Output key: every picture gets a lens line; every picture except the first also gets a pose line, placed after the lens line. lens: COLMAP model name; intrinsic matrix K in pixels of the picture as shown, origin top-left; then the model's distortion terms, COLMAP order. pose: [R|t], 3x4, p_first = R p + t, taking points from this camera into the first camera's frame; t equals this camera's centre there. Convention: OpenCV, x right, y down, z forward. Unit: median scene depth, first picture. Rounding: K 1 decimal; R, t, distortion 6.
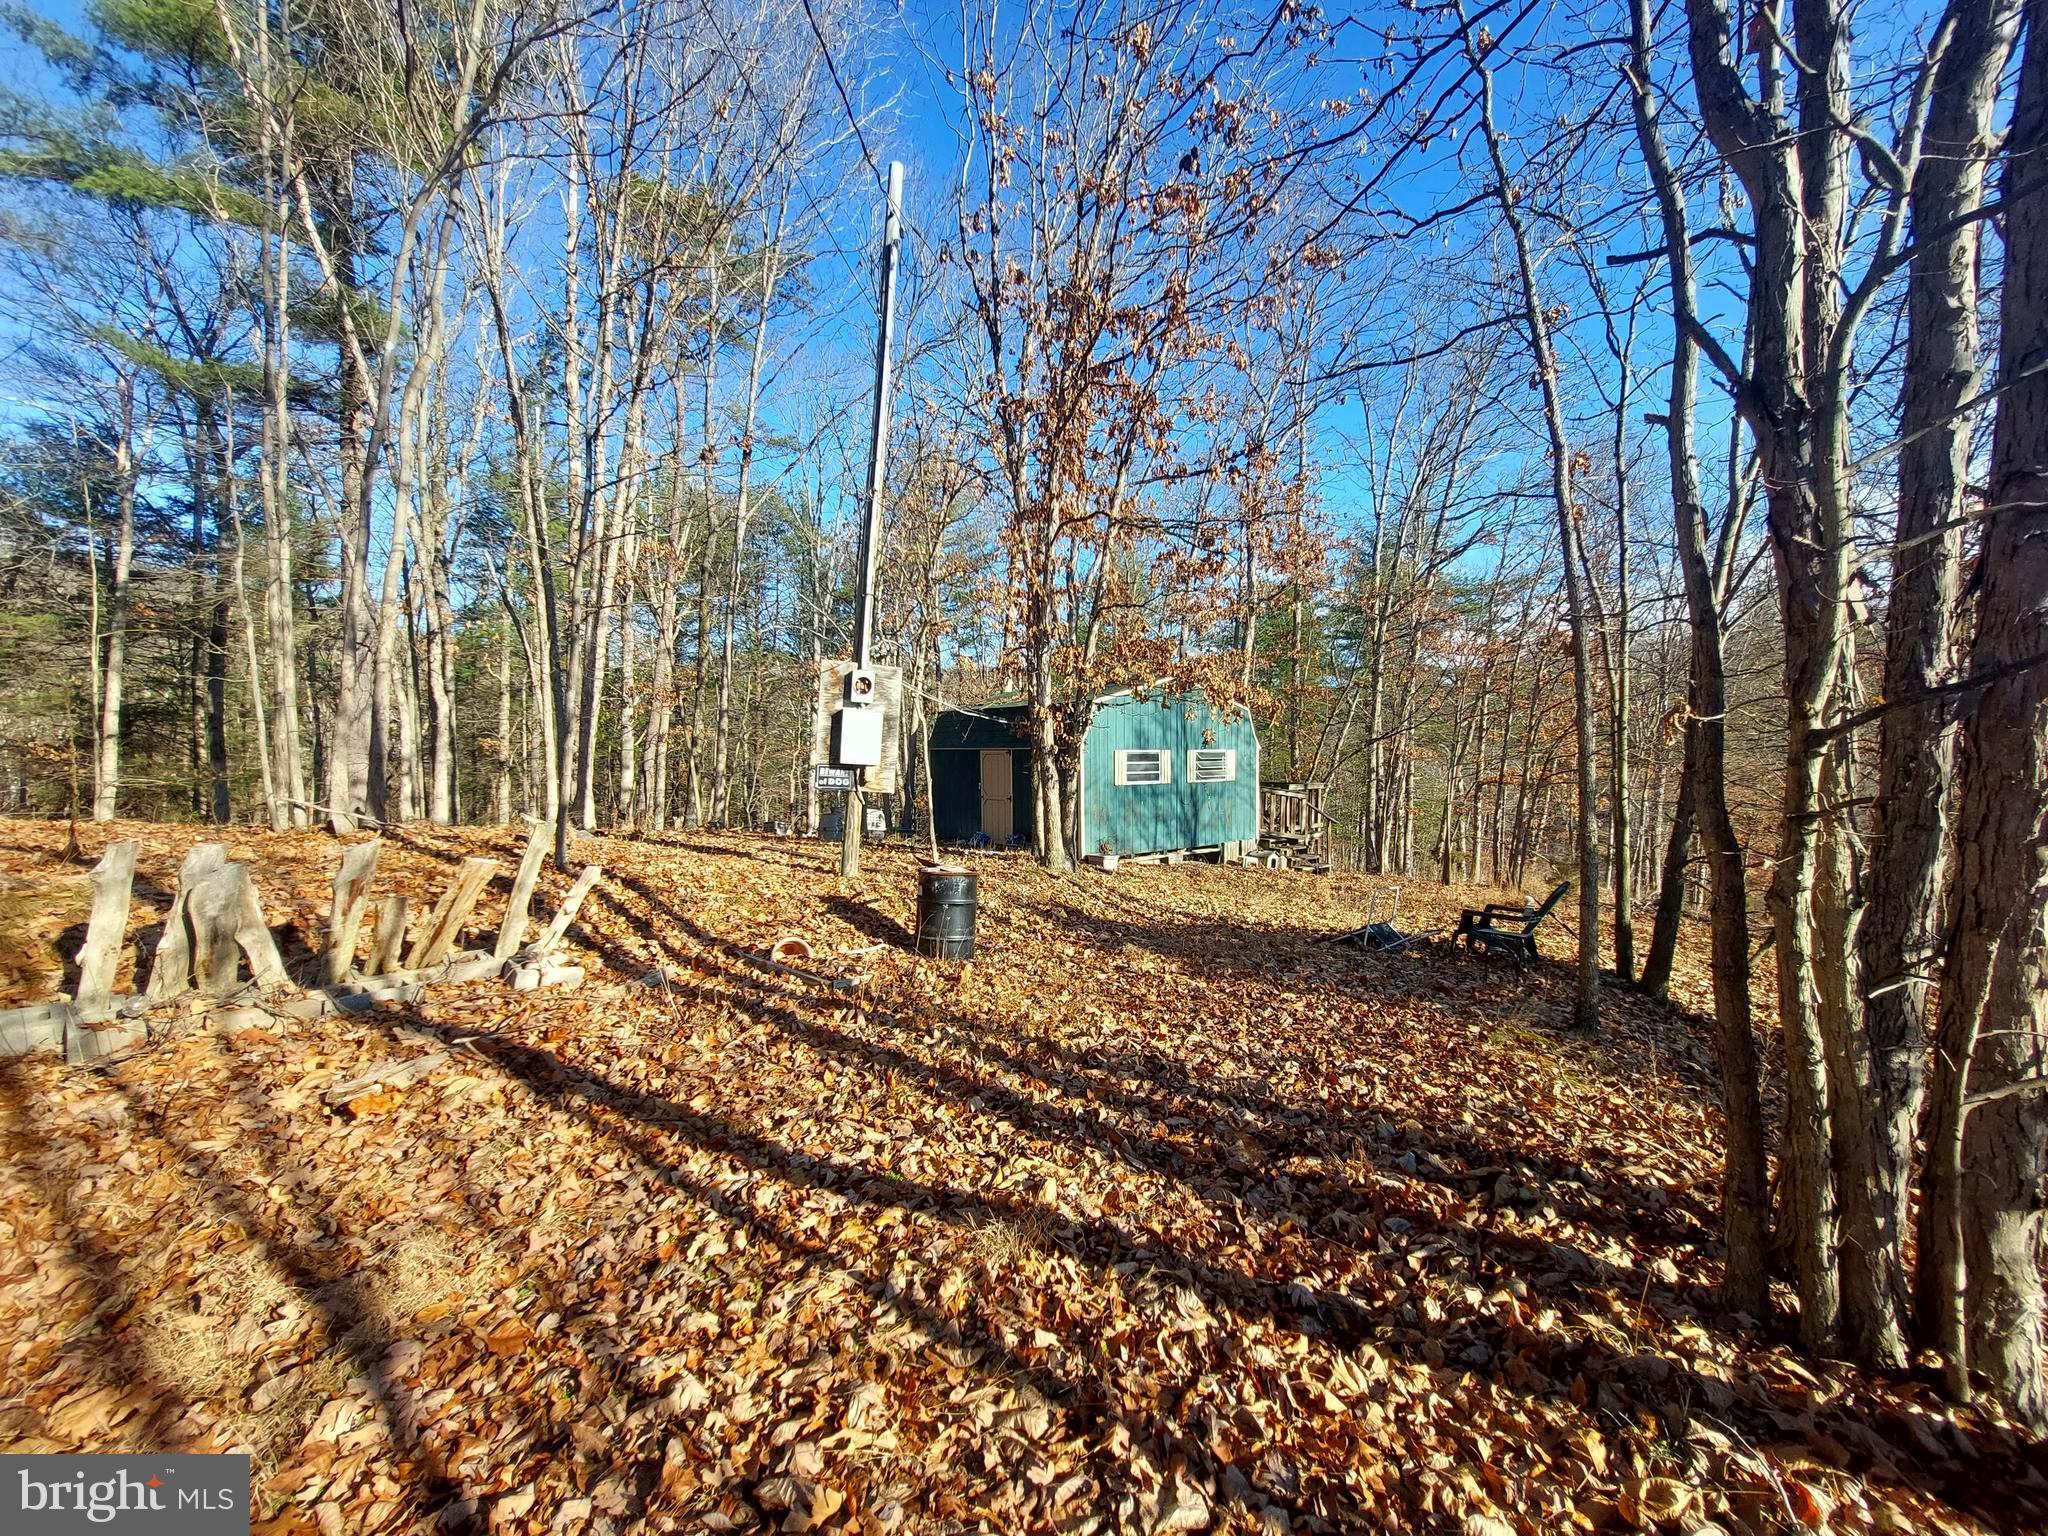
lens RADIAL K [[816.3, 0, 1030.9], [0, 816.3, 767.2], [0, 0, 1]] dist [-0.012056, -0.000444]
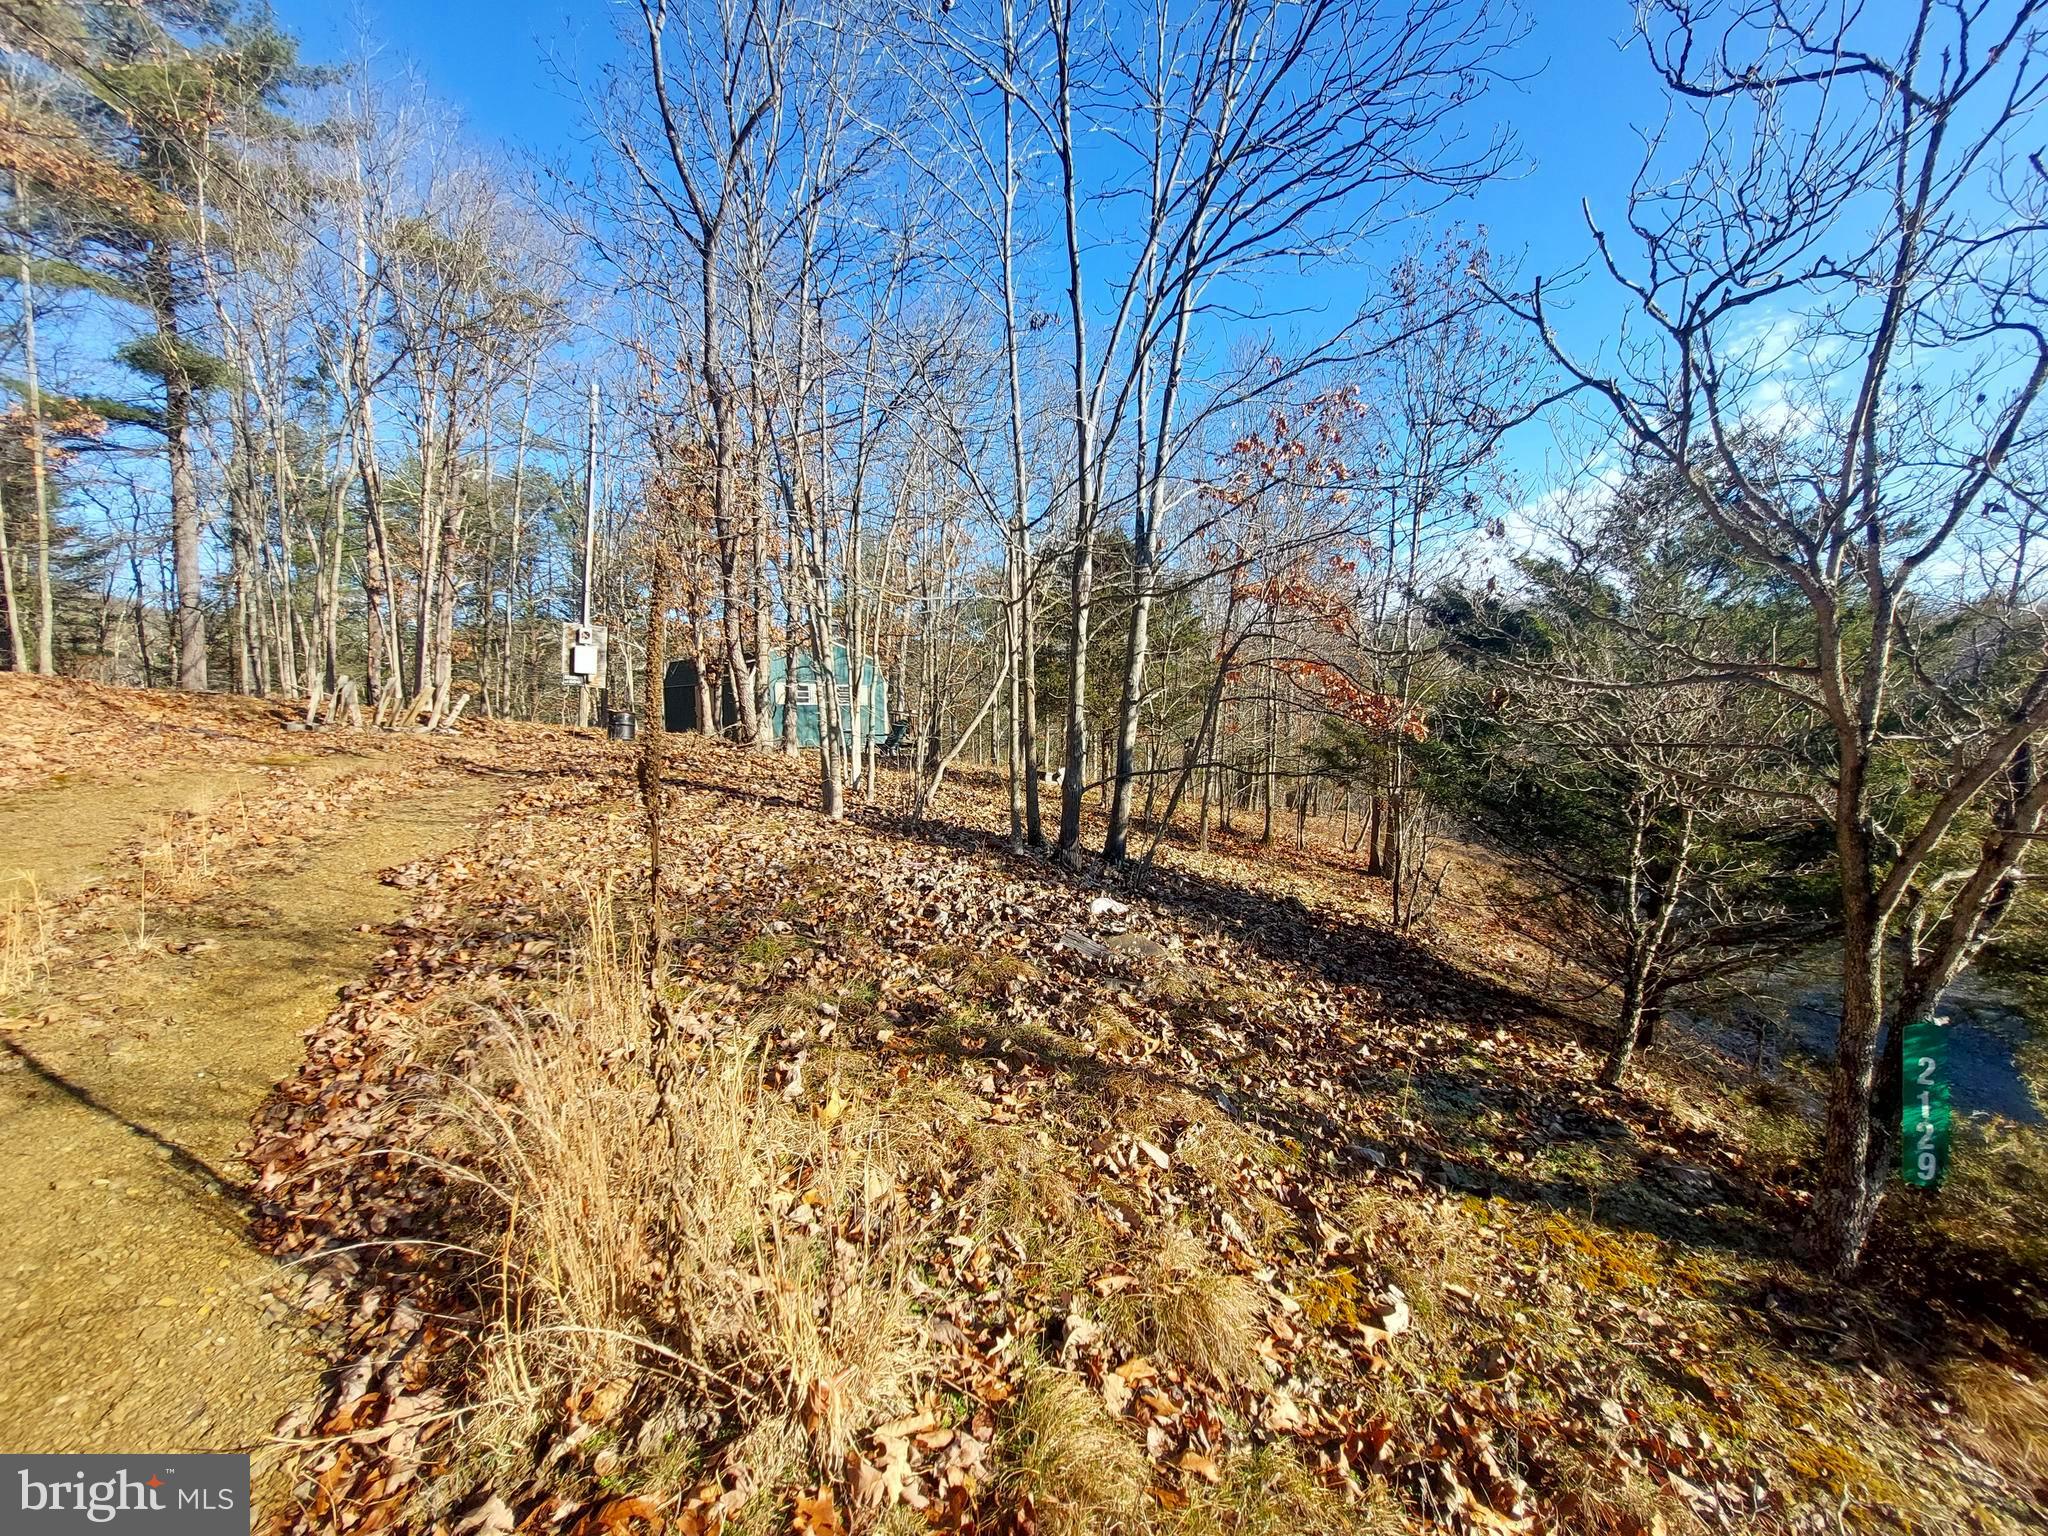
lens RADIAL K [[816.3, 0, 1026.7], [0, 816.3, 765.1], [0, 0, 1]] dist [-0.012056, -0.000444]
pose [[0.976185, -0.023968, 0.215612, 0.433619], [0.016971, 0.999269, 0.034246, 0.178013], [-0.216275, -0.029772, 0.975878, -1.266258]]
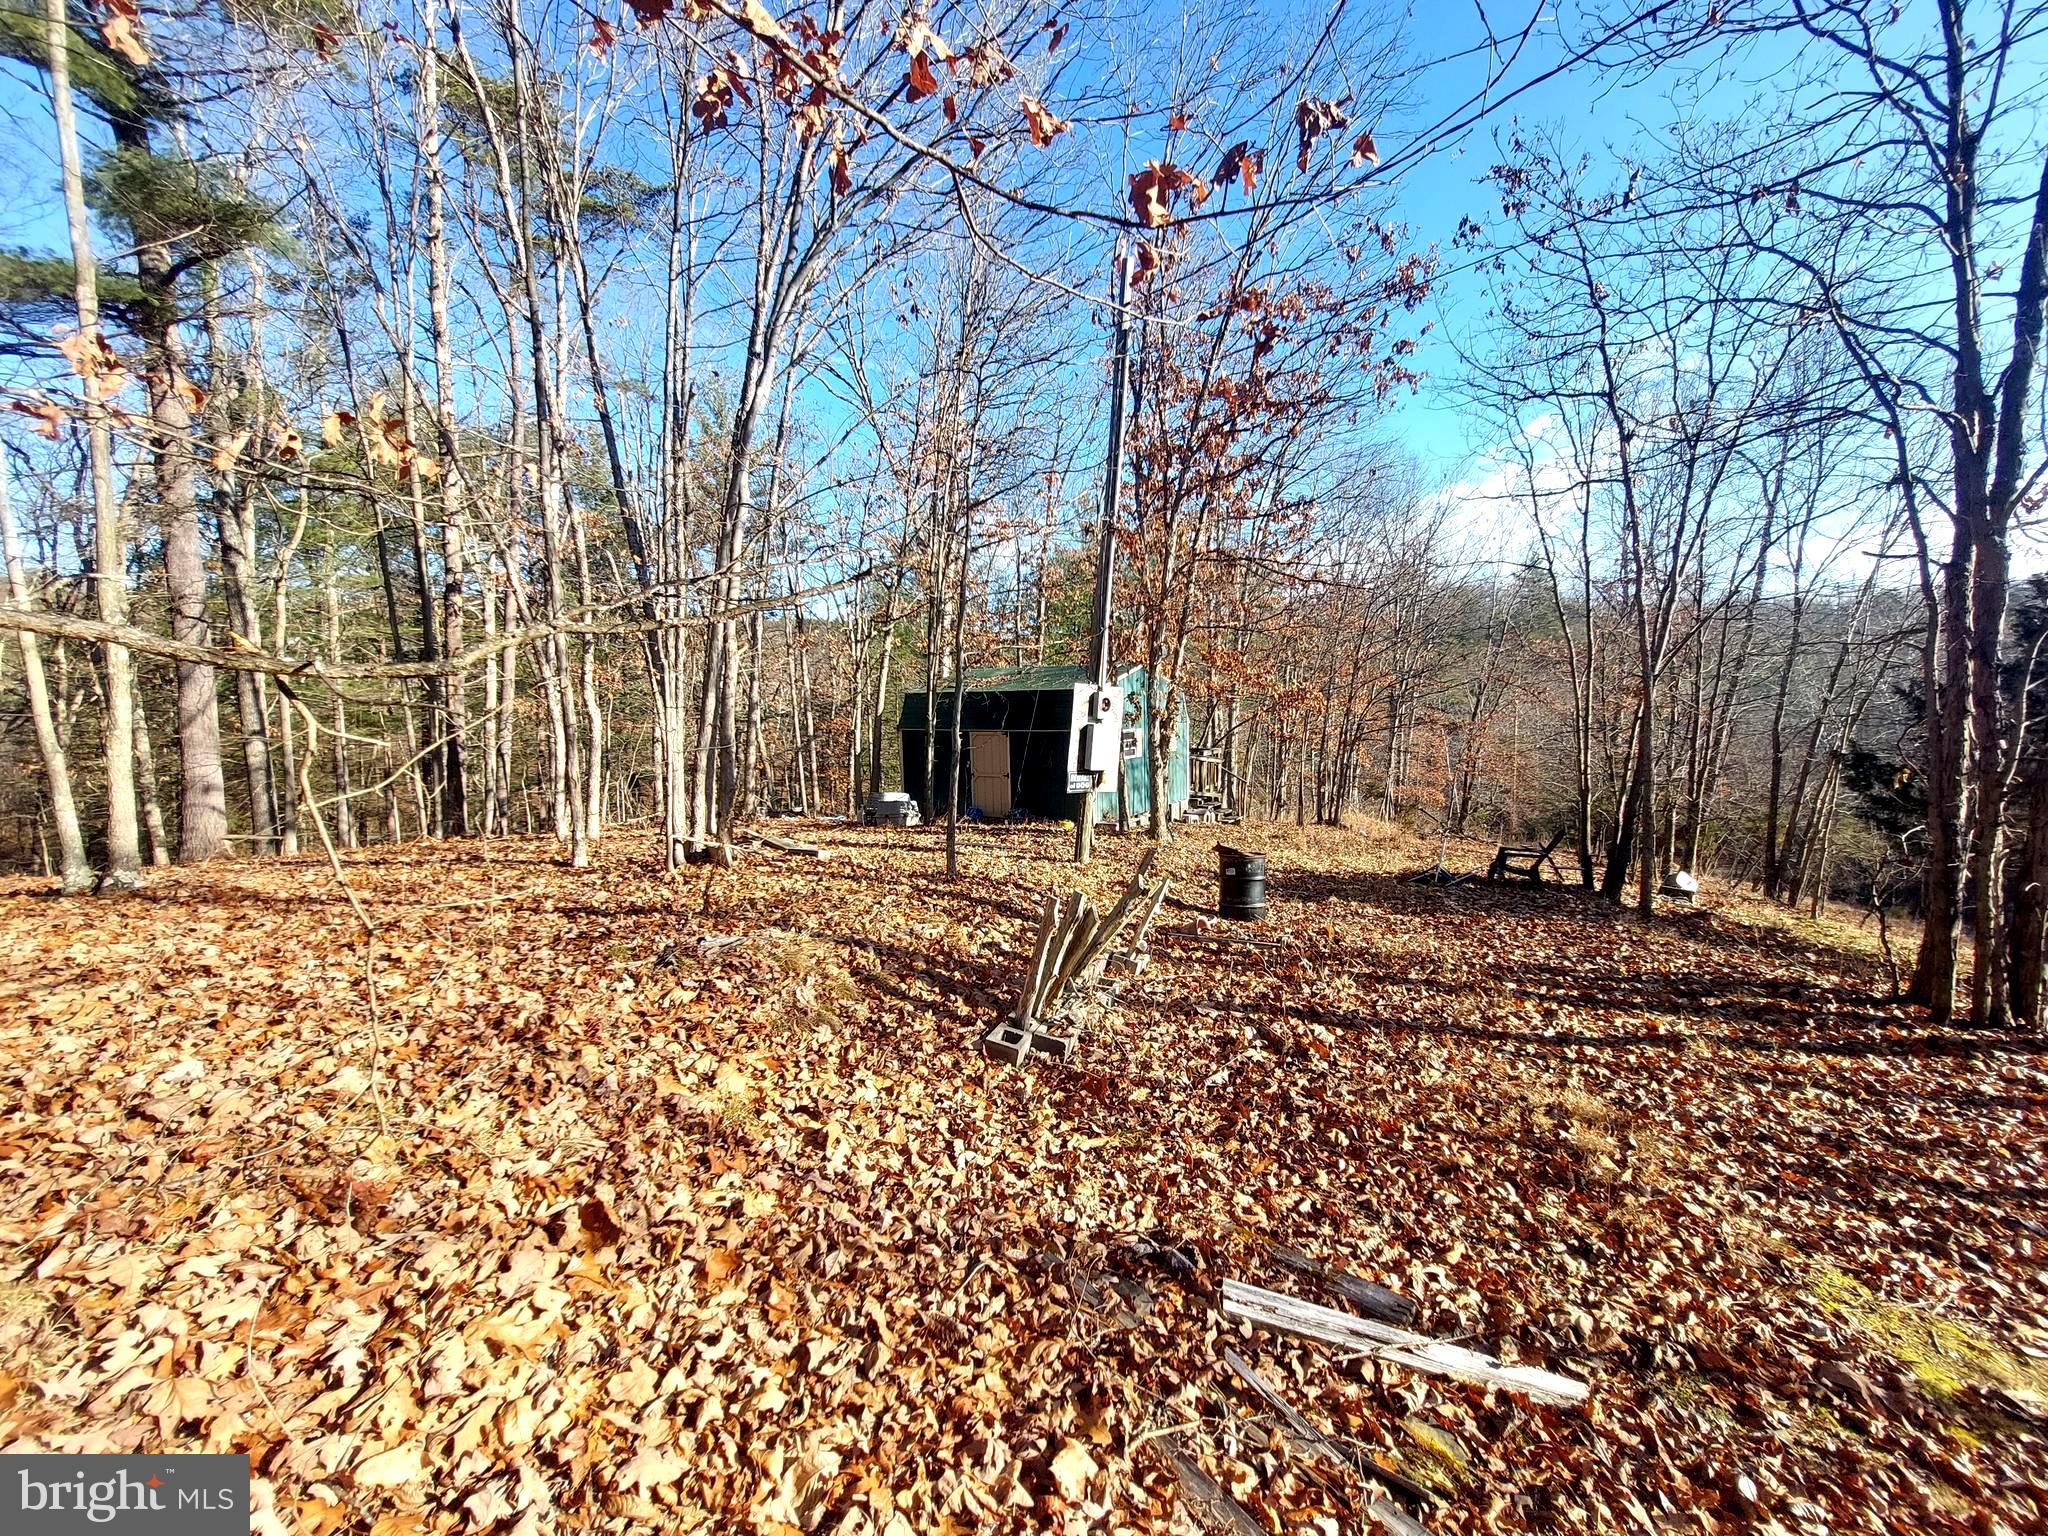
lens RADIAL K [[816.3, 0, 1014.6], [0, 816.3, 772.2], [0, 0, 1]] dist [-0.012056, -0.000444]
pose [[0.944871, -0.044430, 0.324415, -0.721979], [0.022019, 0.997130, 0.072429, -0.090371], [-0.326702, -0.061293, 0.943138, -0.092135]]
